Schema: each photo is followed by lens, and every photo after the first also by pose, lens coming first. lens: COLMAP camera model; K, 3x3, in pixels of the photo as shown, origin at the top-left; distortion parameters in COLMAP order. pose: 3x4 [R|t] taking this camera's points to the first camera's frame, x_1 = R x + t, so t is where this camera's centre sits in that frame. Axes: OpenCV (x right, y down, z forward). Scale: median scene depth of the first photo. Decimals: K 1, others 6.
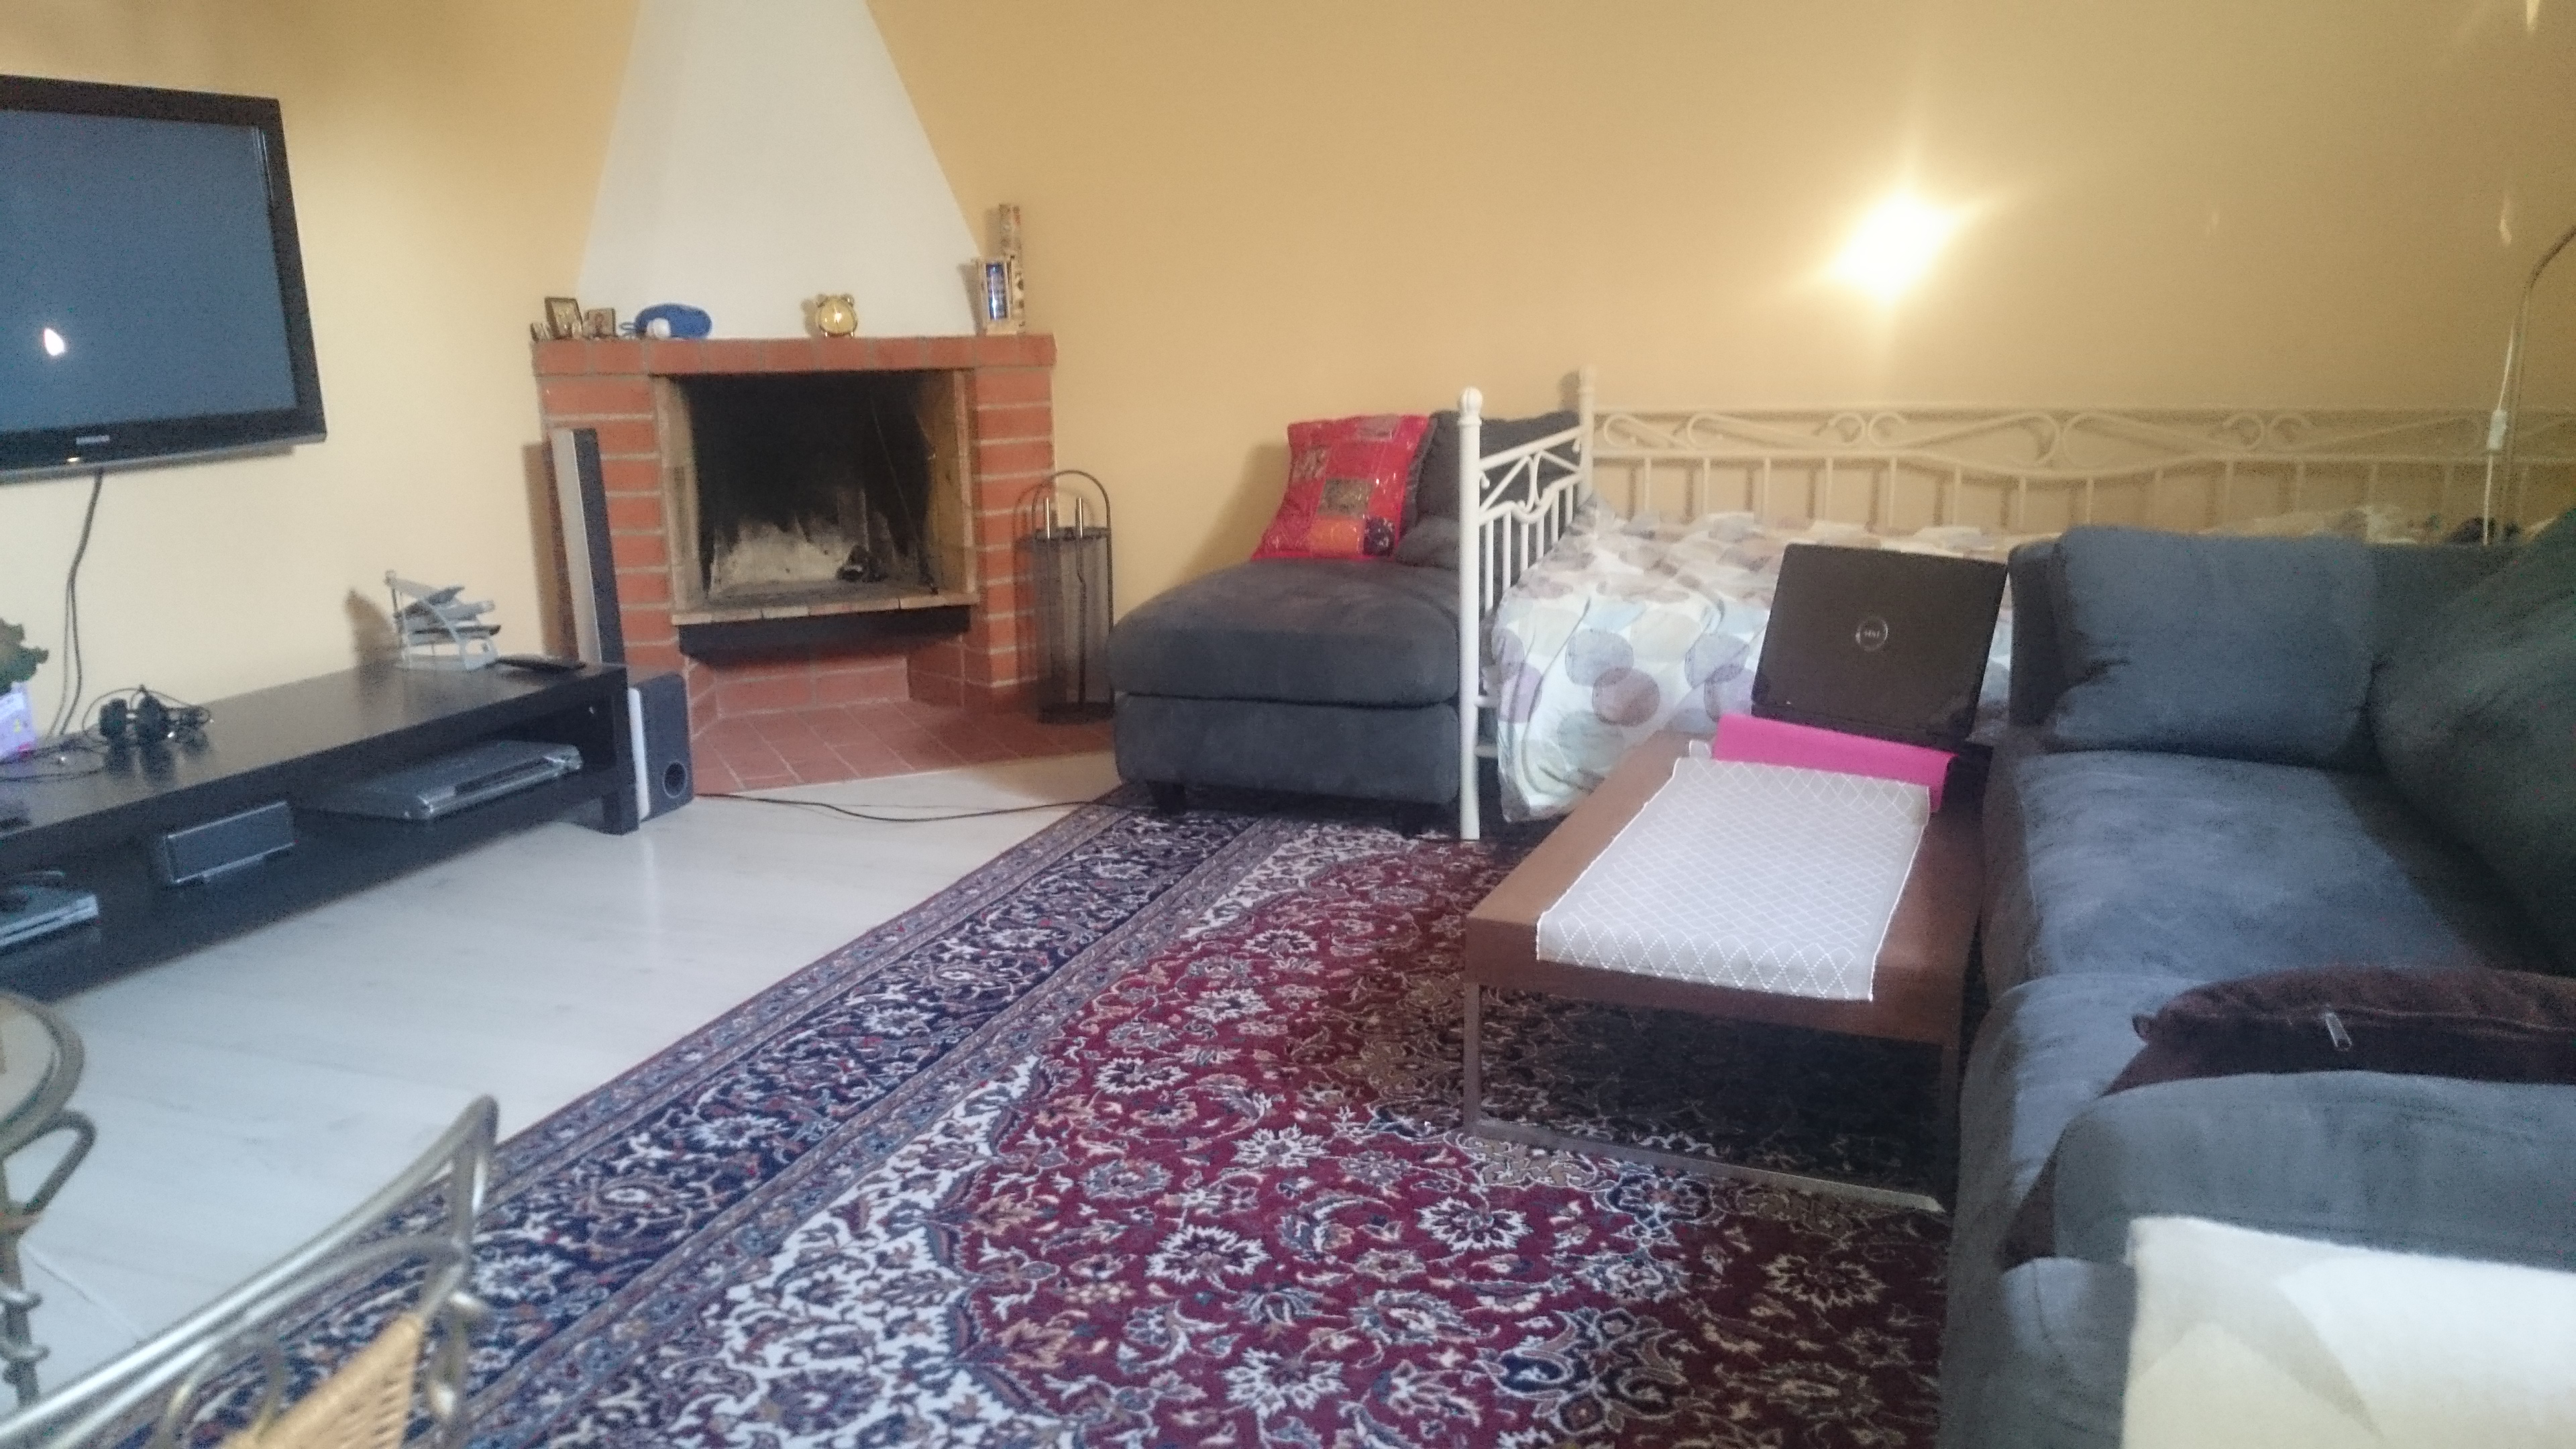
lens RADIAL K [[2031.4, 0, 1288.0], [0, 2031.4, 724.5], [0, 0, 1]] dist [-0.006000, -0.004761]
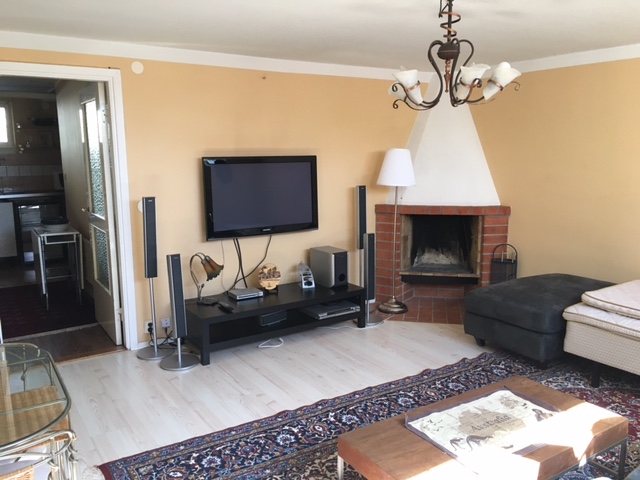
lens RADIAL K [[534.7, 0, 320.0], [0, 534.7, 240.0], [0, 0, 1]] dist [0.012067, 0.004384]
pose [[0.824319, 0.094722, -0.558145, 0.150557], [-0.124126, 0.992154, -0.014944, -0.077837], [0.552351, 0.081599, 0.829609, 0.015985]]
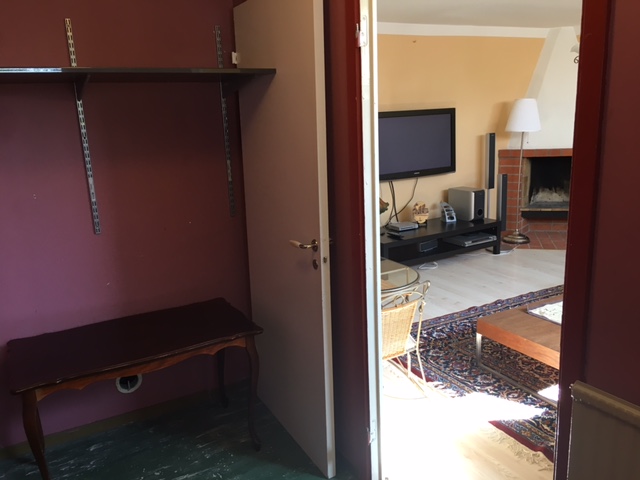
lens RADIAL K [[534.7, 0, 320.0], [0, 534.7, 240.0], [0, 0, 1]] dist [0.012067, 0.004384]
pose [[0.779820, 0.123747, -0.613651, 0.096267], [-0.099100, 0.992309, 0.074170, -0.026393], [0.618110, 0.002974, 0.786086, -0.239426]]
